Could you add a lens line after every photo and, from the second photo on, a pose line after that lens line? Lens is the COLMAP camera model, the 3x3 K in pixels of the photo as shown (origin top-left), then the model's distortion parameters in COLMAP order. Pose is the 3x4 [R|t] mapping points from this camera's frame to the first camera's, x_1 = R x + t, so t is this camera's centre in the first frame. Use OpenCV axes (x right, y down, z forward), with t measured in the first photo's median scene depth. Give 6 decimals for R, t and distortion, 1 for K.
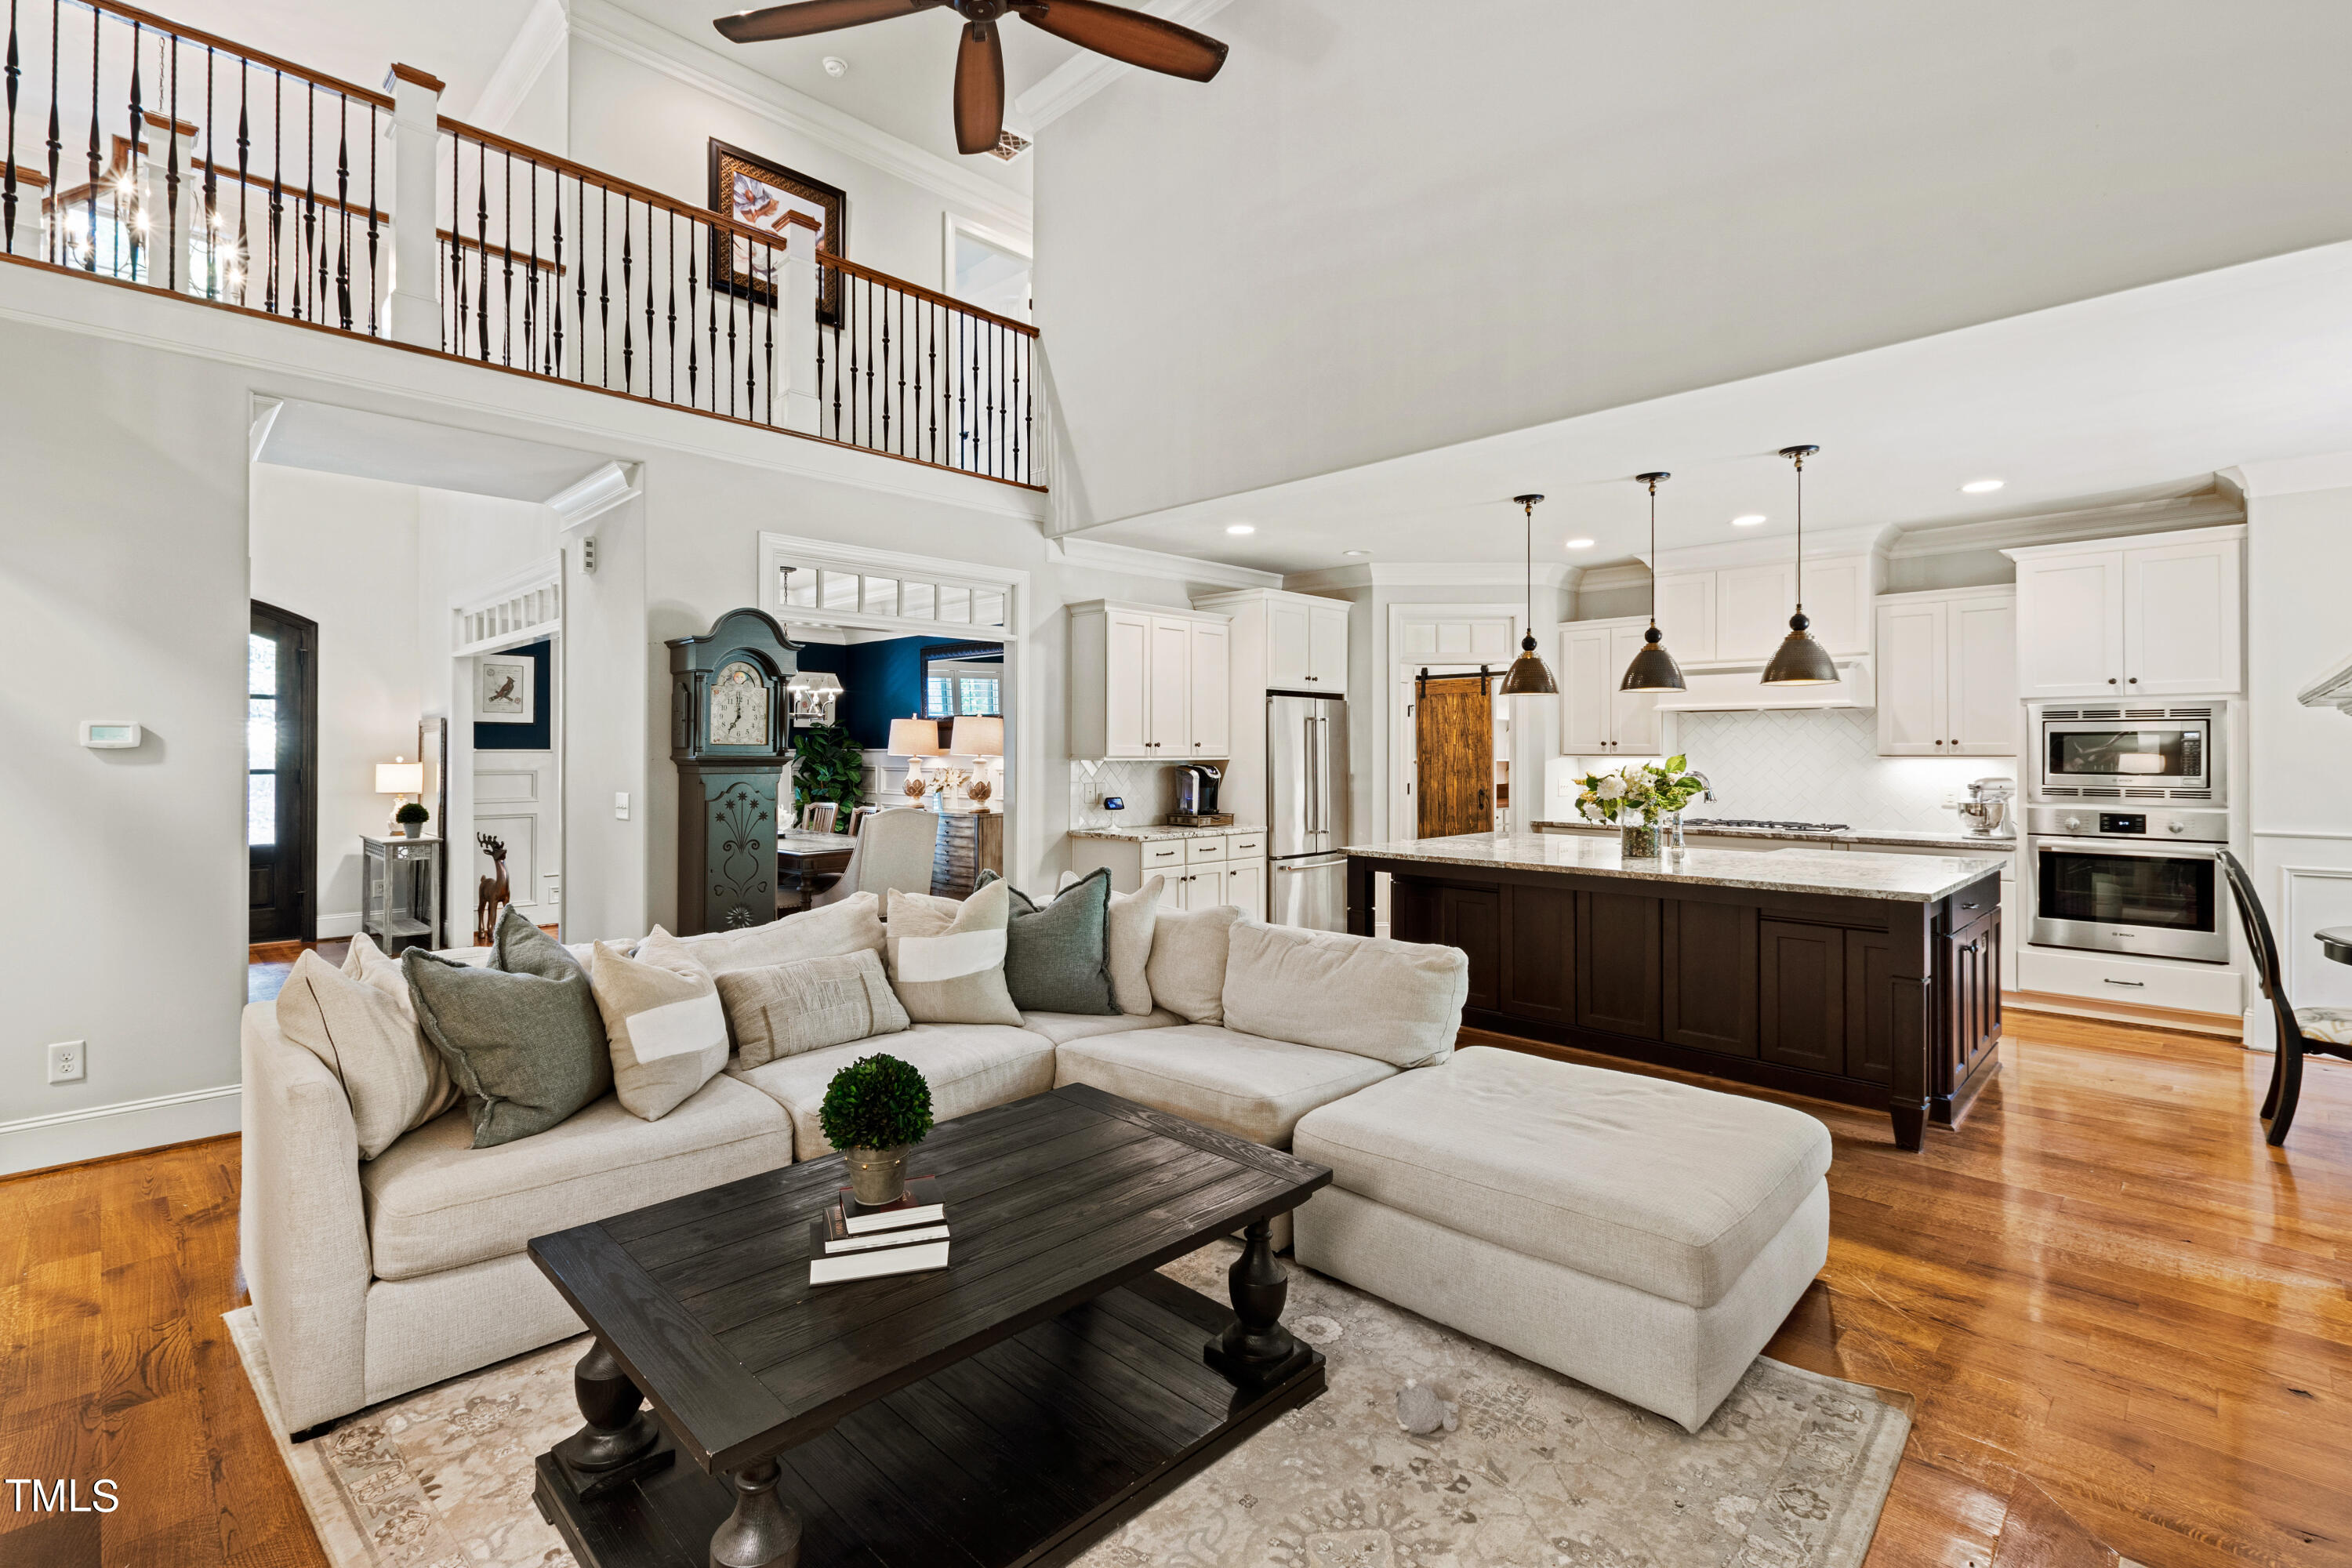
lens RADIAL K [[1039.7, 0, 1121.7], [0, 1039.7, 744.0], [0, 0, 1]] dist [0.007434, -0.002325]
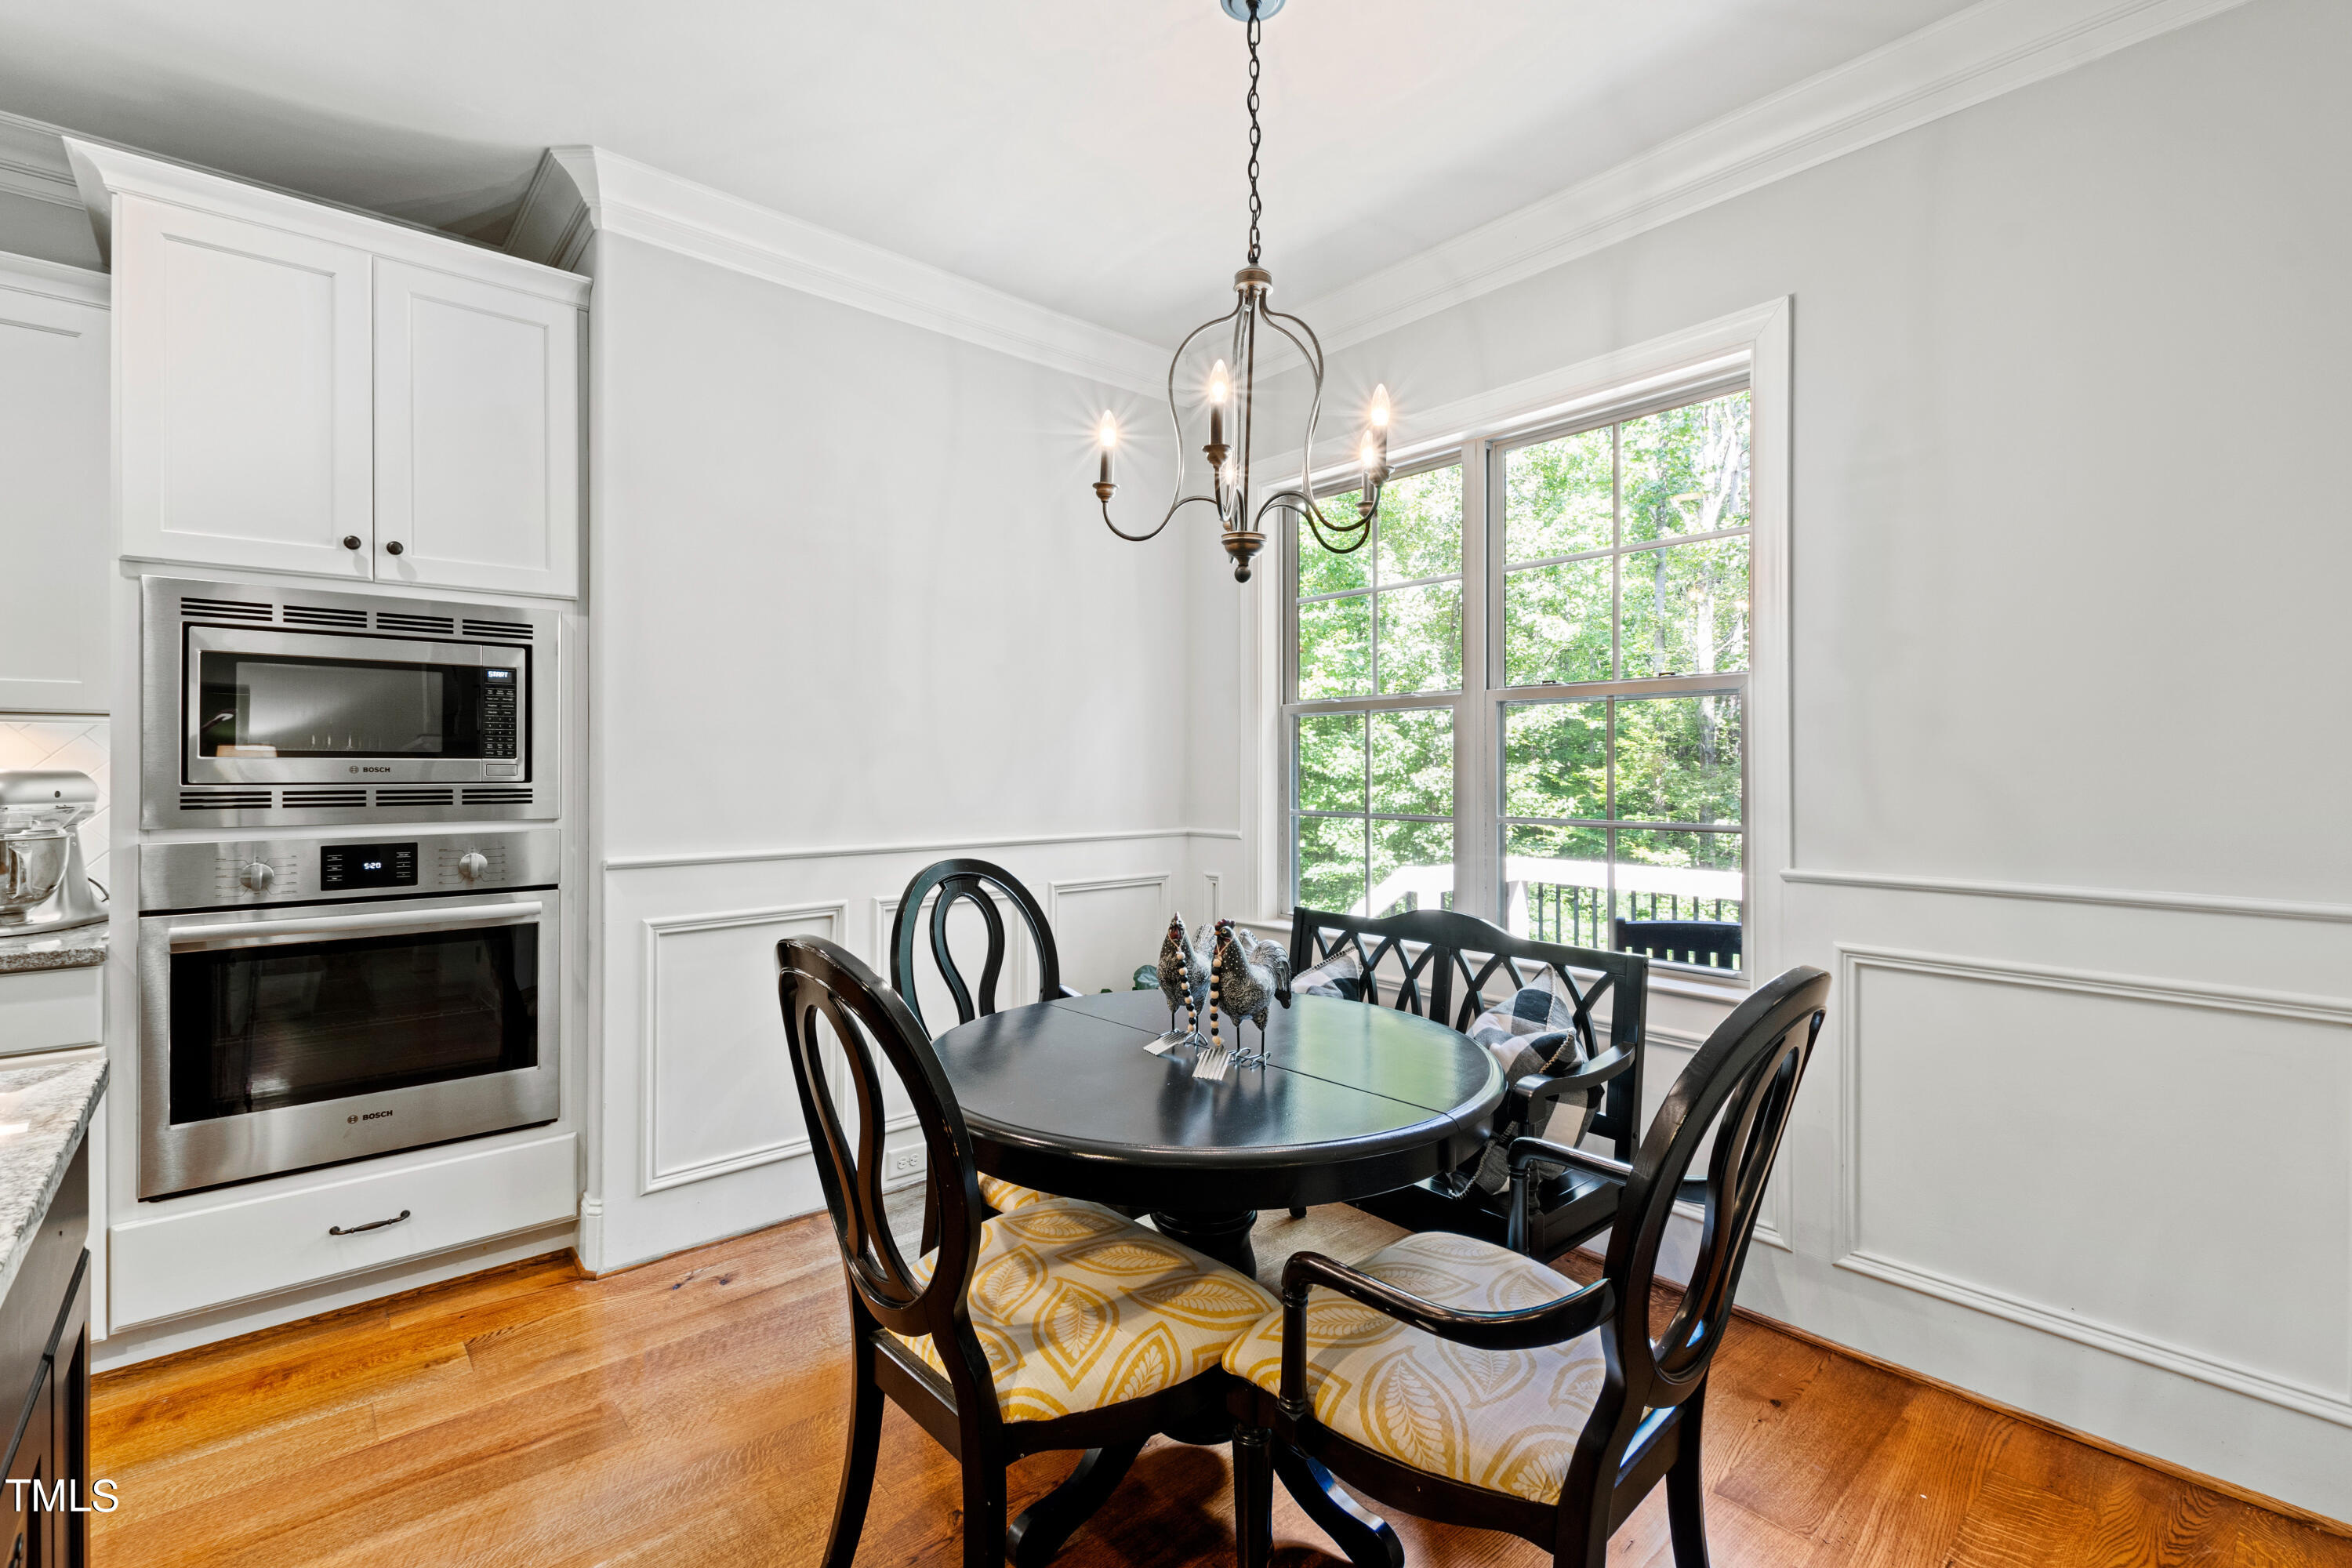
lens RADIAL K [[1039.7, 0, 1199.3], [0, 1039.7, 767.6], [0, 0, 1]] dist [0.007434, -0.002325]
pose [[0.029027, -0.001033, 0.999578, 0.437928], [-0.004180, 0.999991, 0.001155, 0.026775], [-0.999570, -0.004212, 0.029022, 0.530313]]
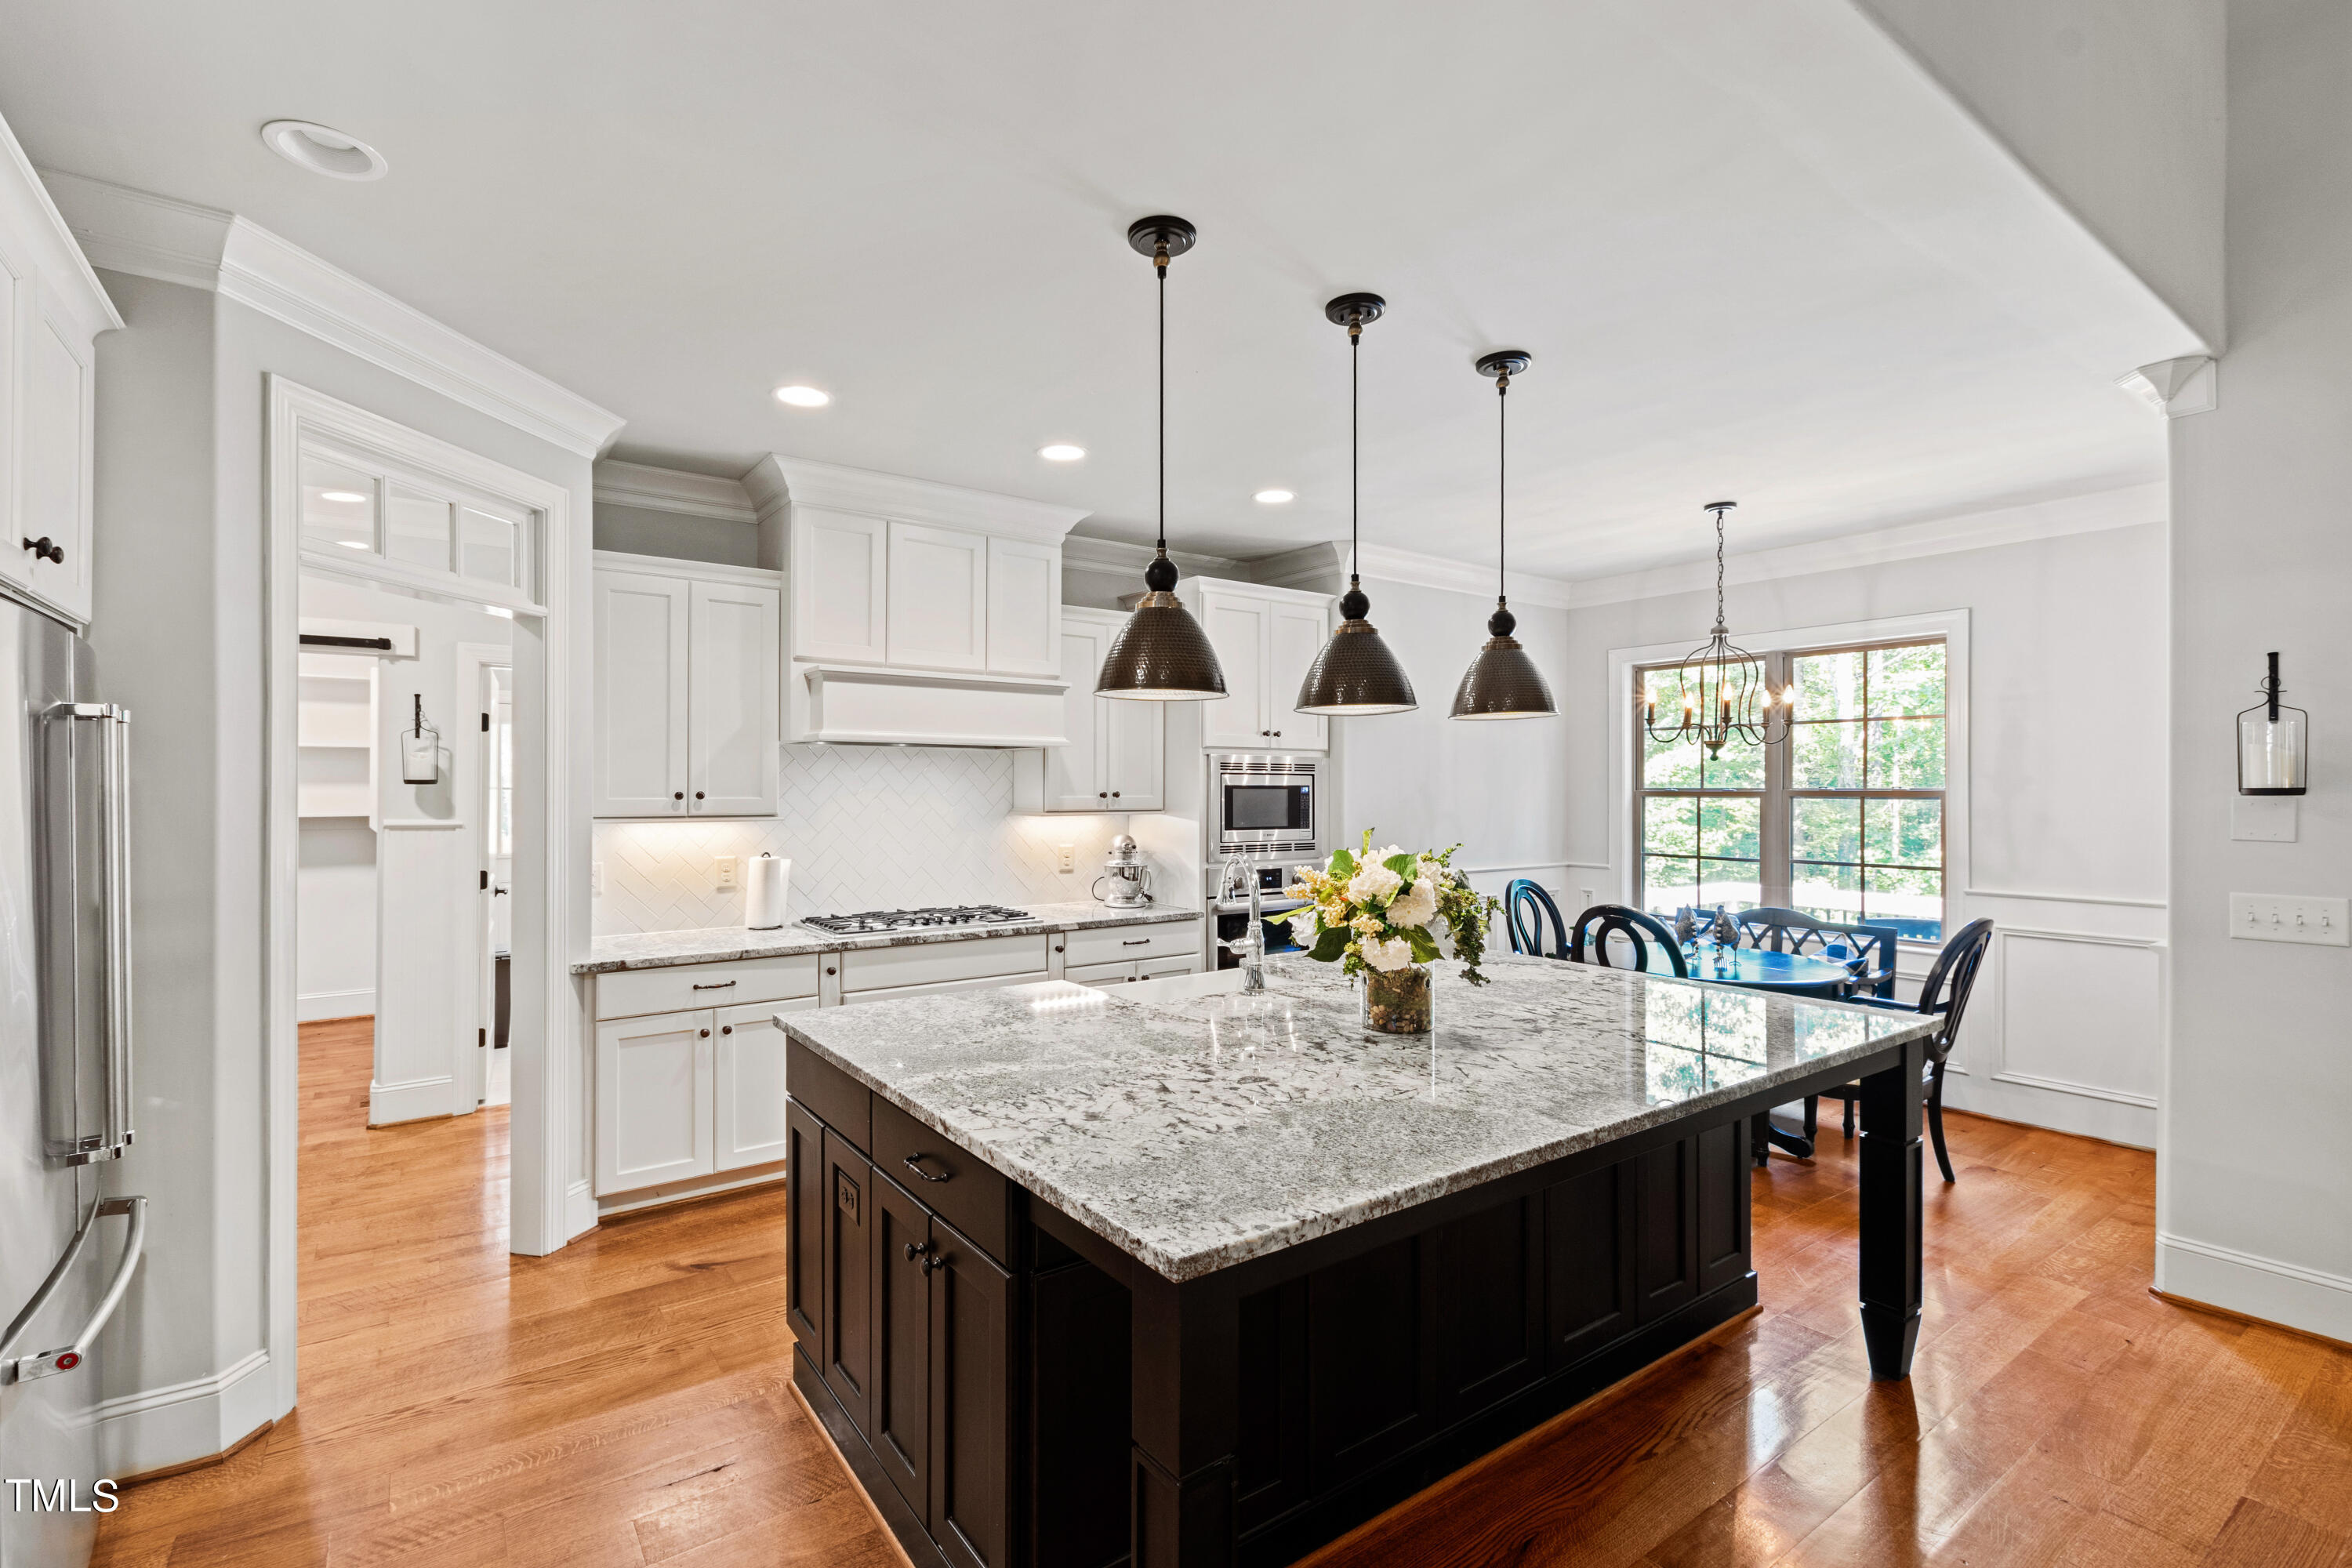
lens RADIAL K [[1039.7, 0, 1171.8], [0, 1039.7, 789.5], [0, 0, 1]] dist [0.007434, -0.002325]
pose [[0.140133, 0.000793, 0.990132, -0.028910], [-0.006420, 0.999979, 0.000108, -0.006914], [-0.990112, -0.006371, 0.140135, 0.804845]]
